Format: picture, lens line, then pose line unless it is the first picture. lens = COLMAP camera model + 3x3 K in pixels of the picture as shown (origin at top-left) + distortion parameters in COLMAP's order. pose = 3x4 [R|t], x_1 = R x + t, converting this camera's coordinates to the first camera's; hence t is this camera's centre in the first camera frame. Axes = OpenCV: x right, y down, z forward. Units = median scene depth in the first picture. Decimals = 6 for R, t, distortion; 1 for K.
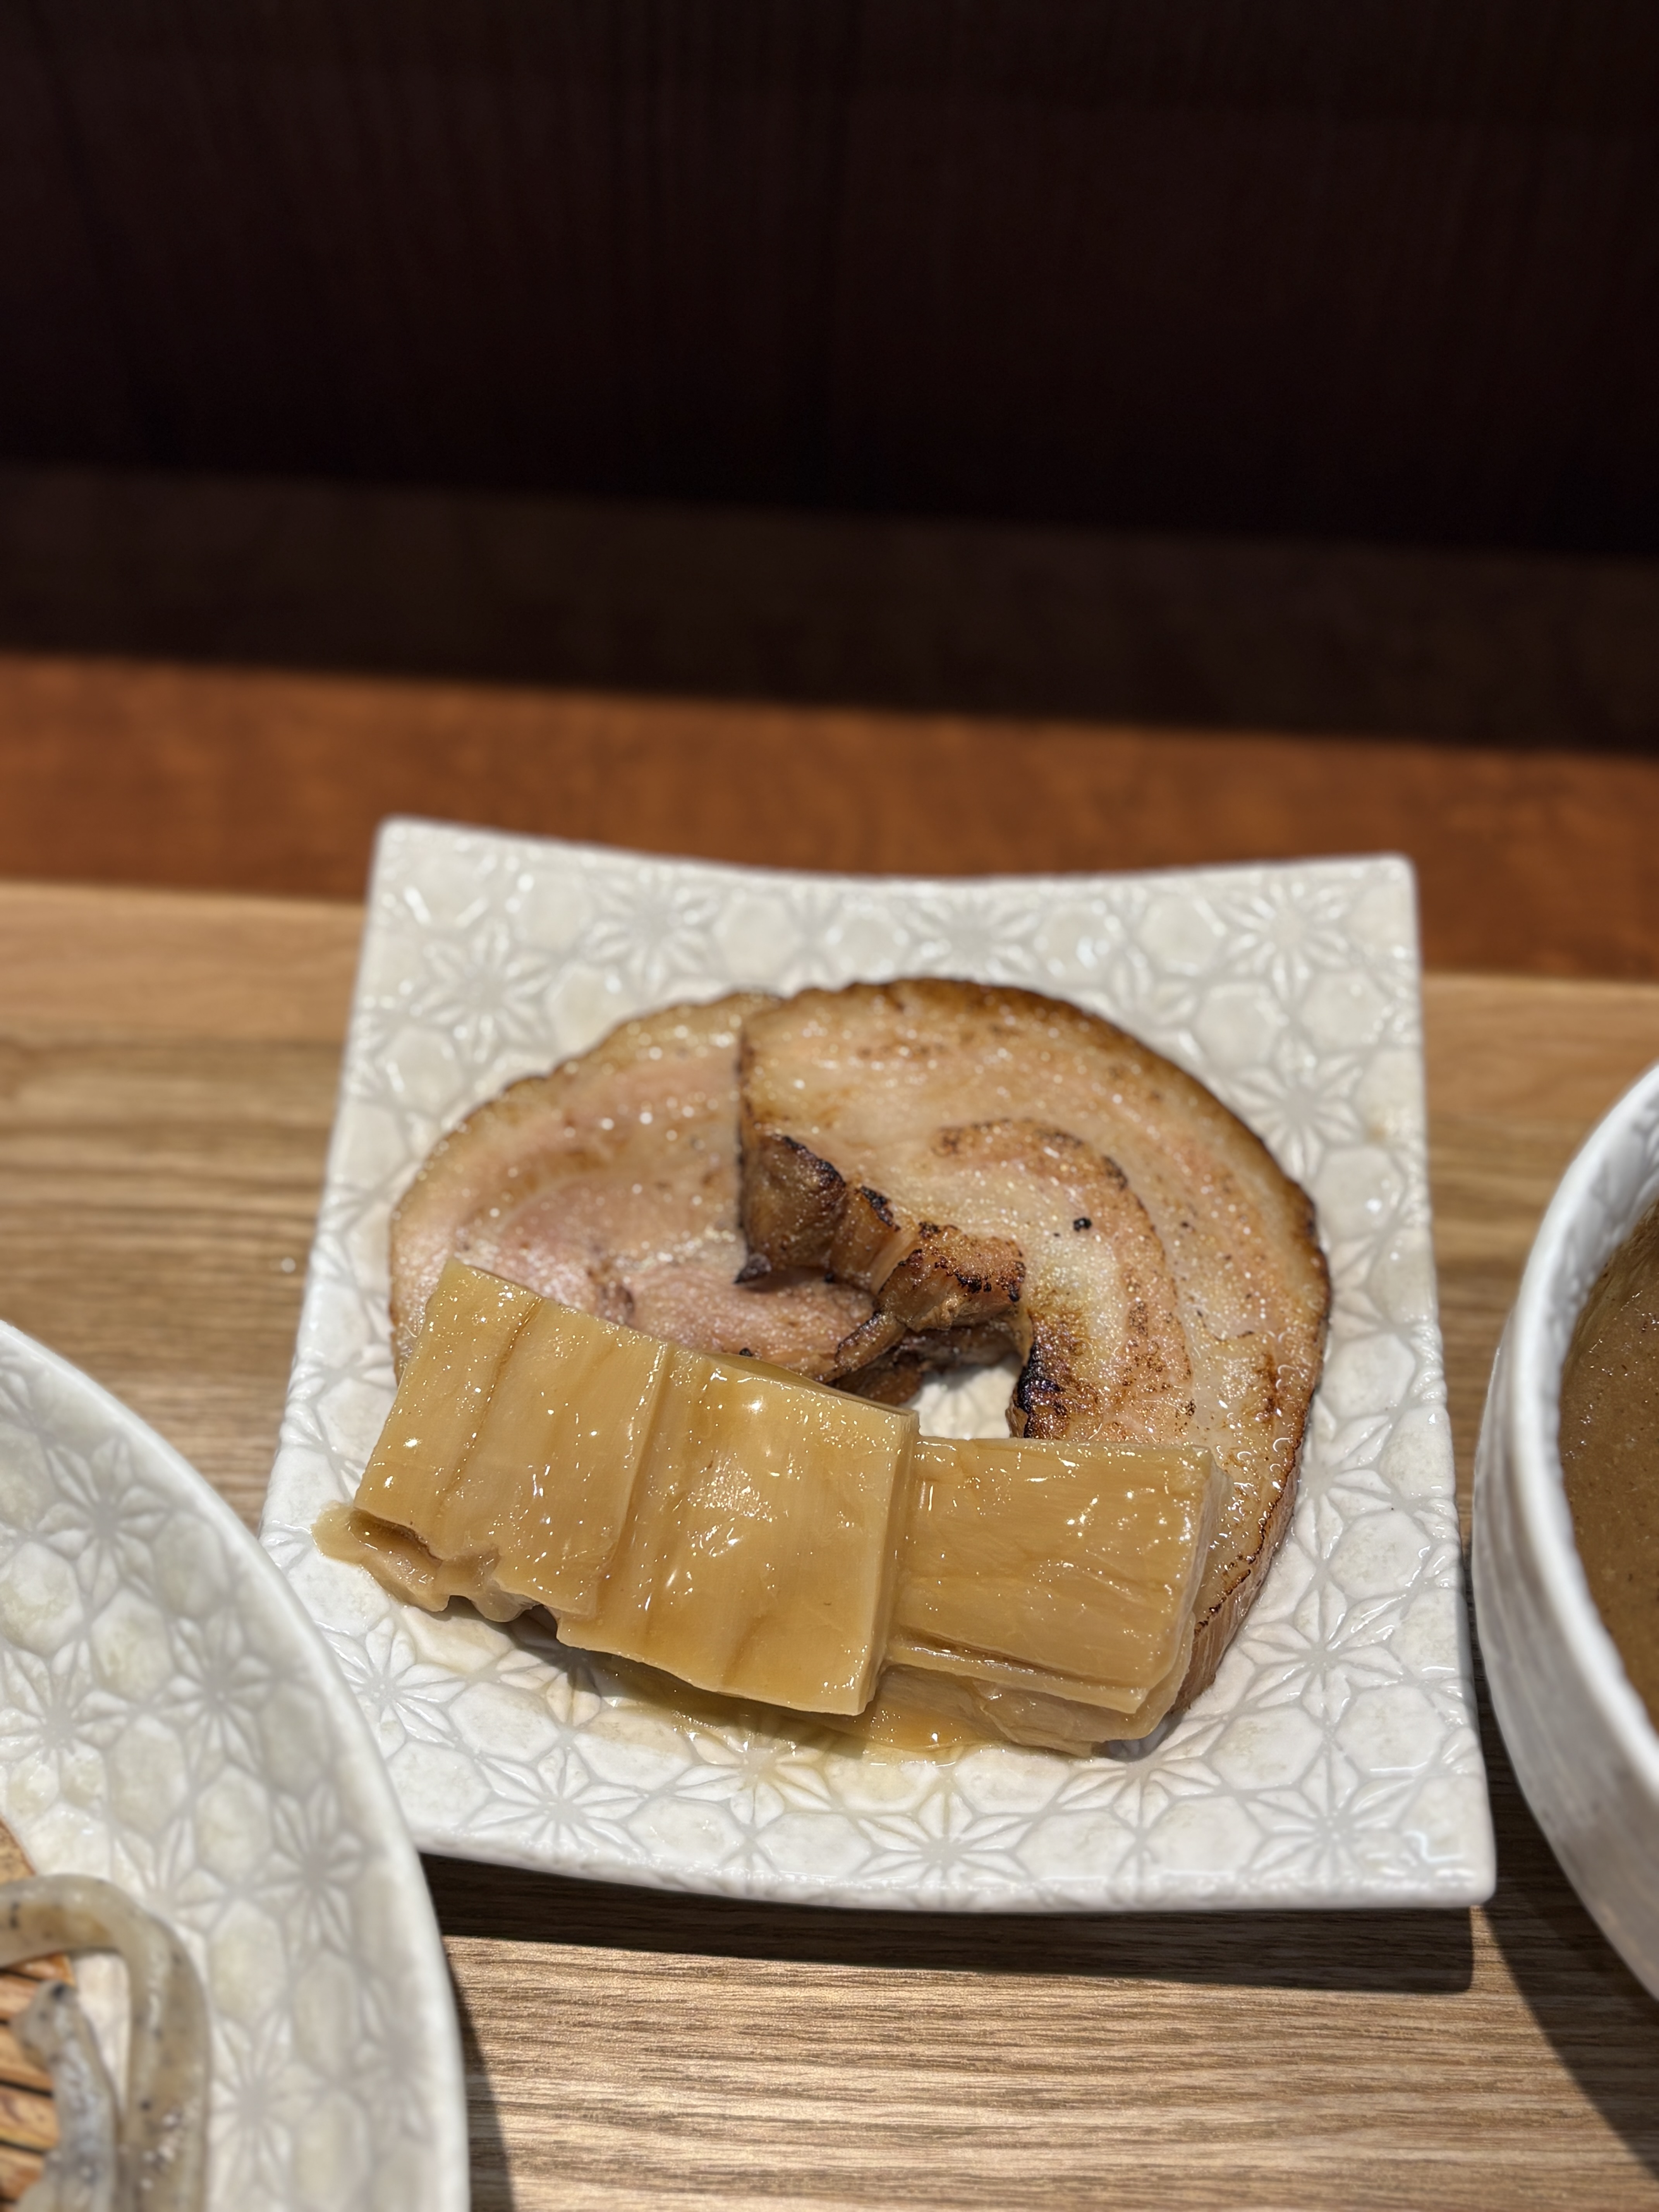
lens RADIAL K [[2691.1, 0, 829.5], [0, 2691.1, 1106.0], [0, 0, 1]] dist [0.020171, -0.112183]
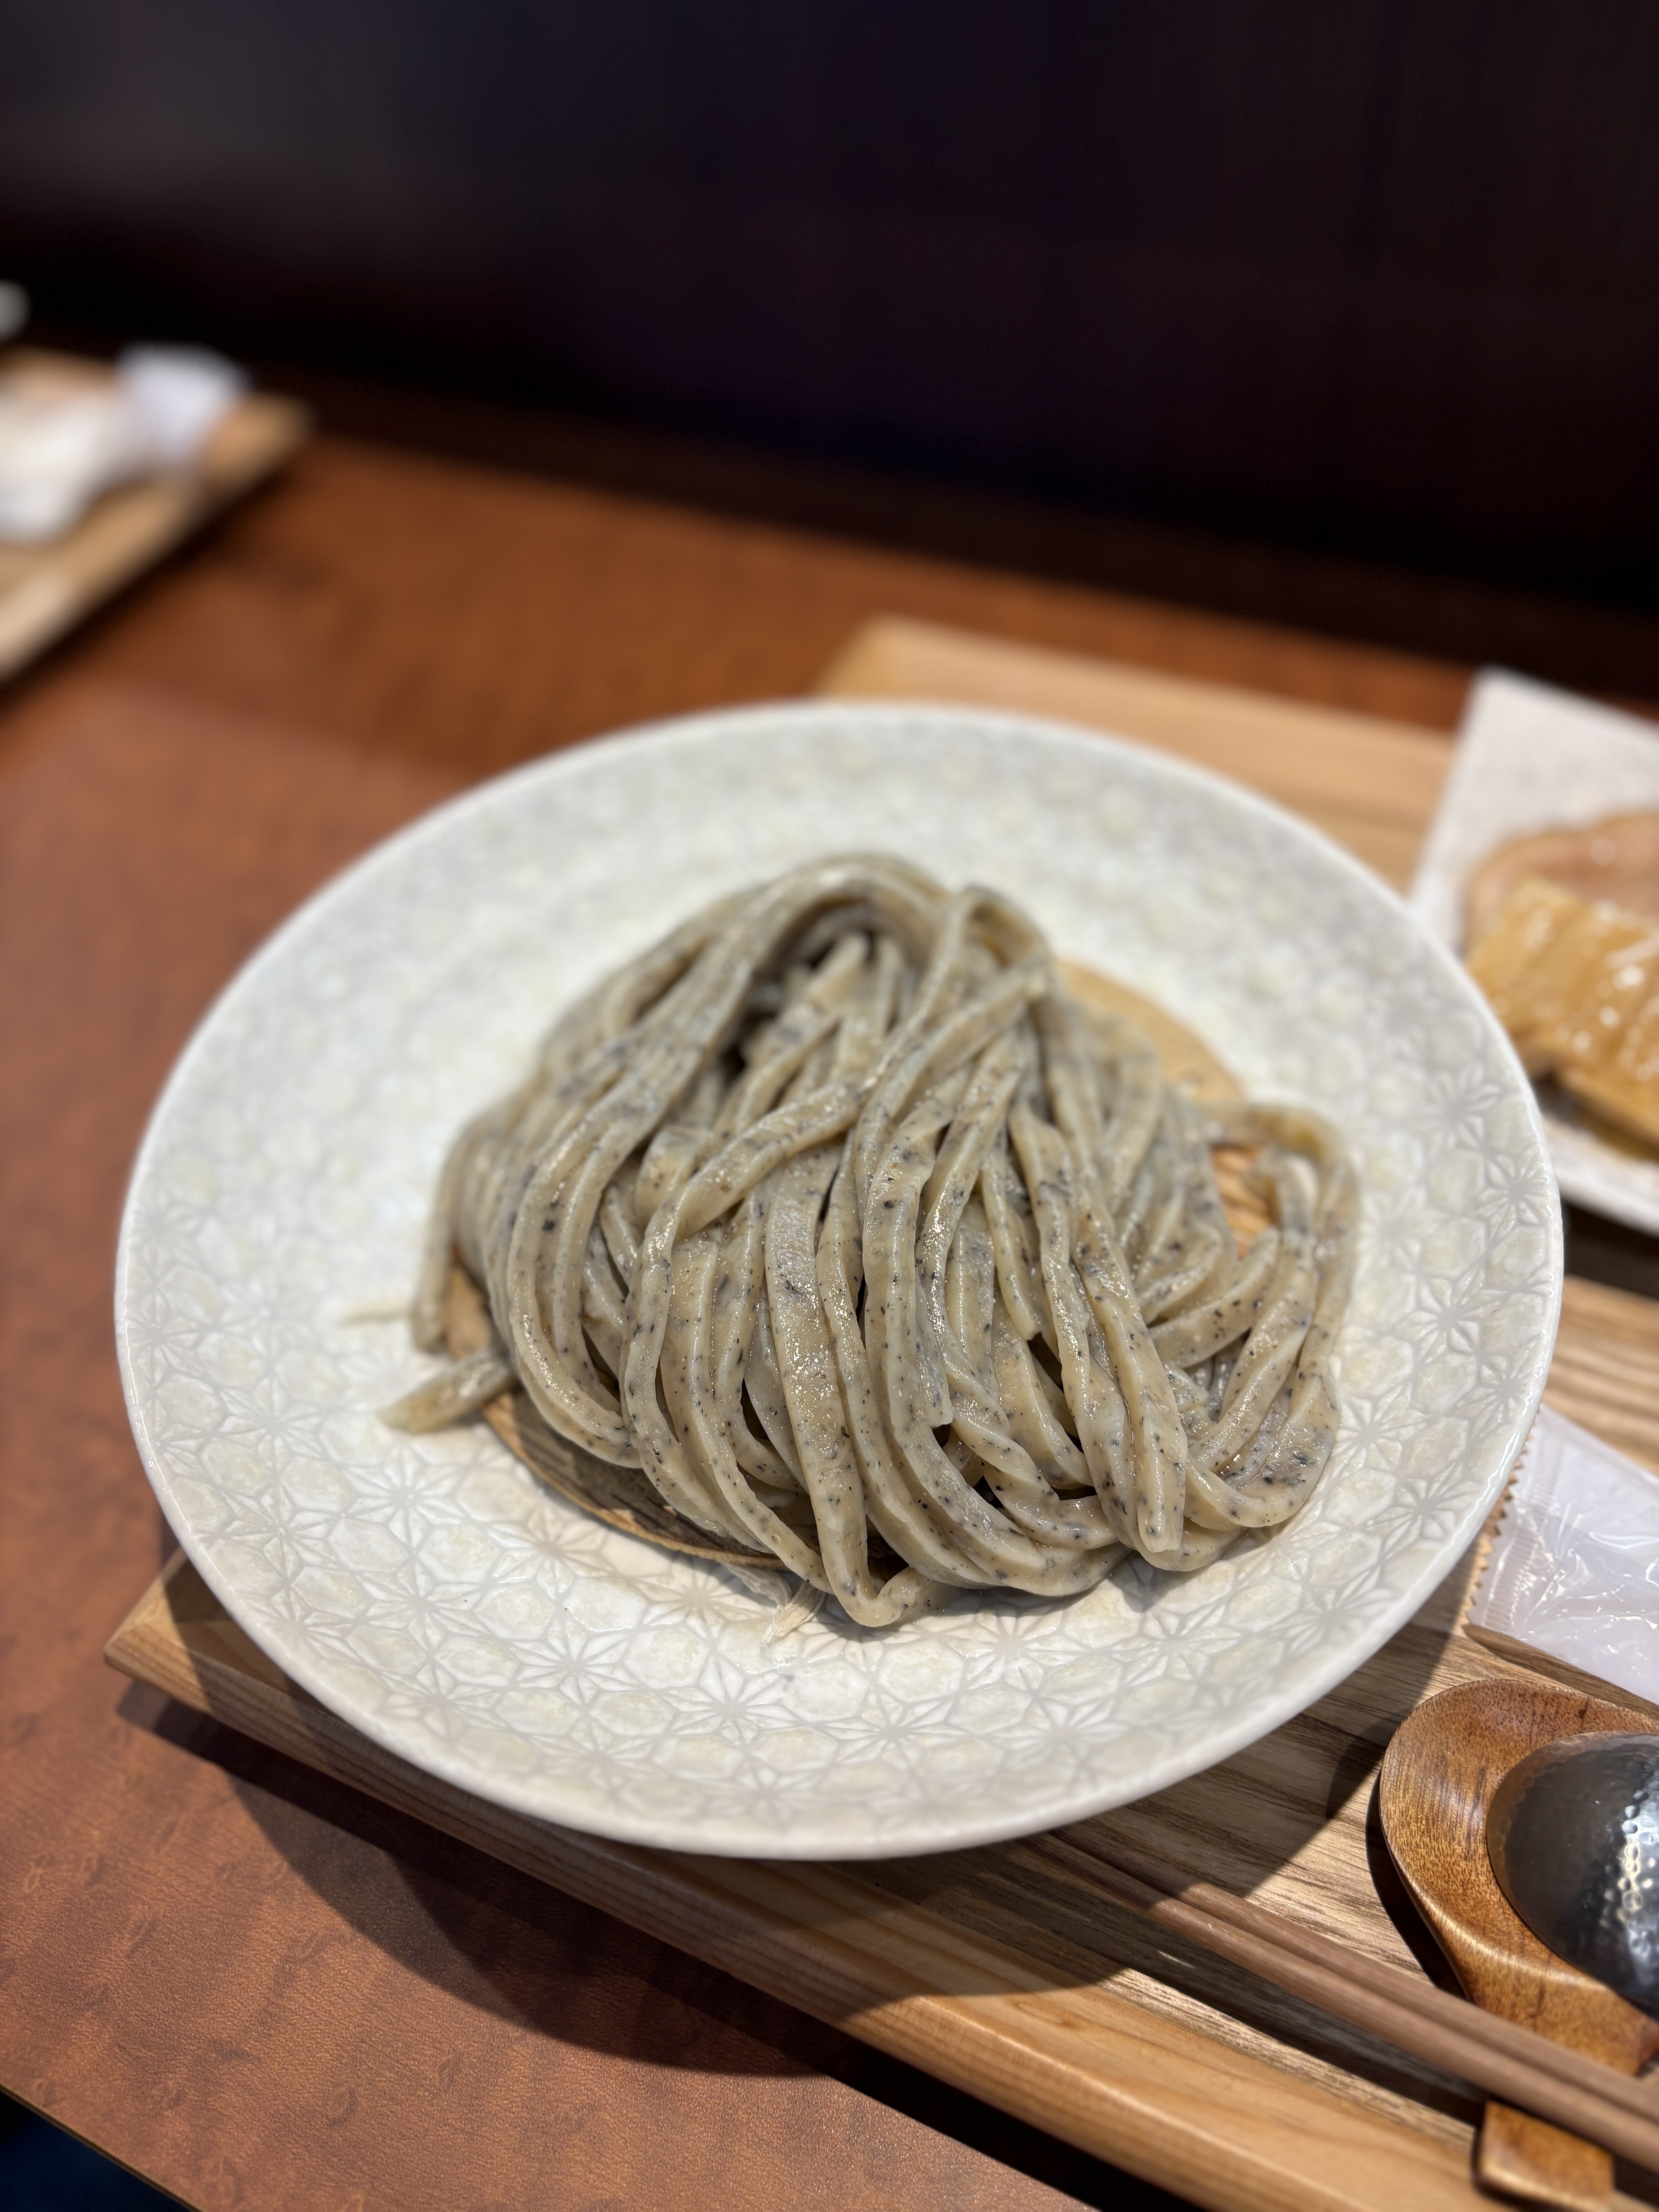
lens RADIAL K [[1706.3, 0, 829.5], [0, 1706.3, 1106.0], [0, 0, 1]] dist [0.002294, -0.008109]
pose [[0.937720, 0.221764, -0.267397, -0.262276], [-0.254845, 0.962237, -0.095679, 0.463784], [0.236081, 0.157865, 0.958824, -0.135871]]
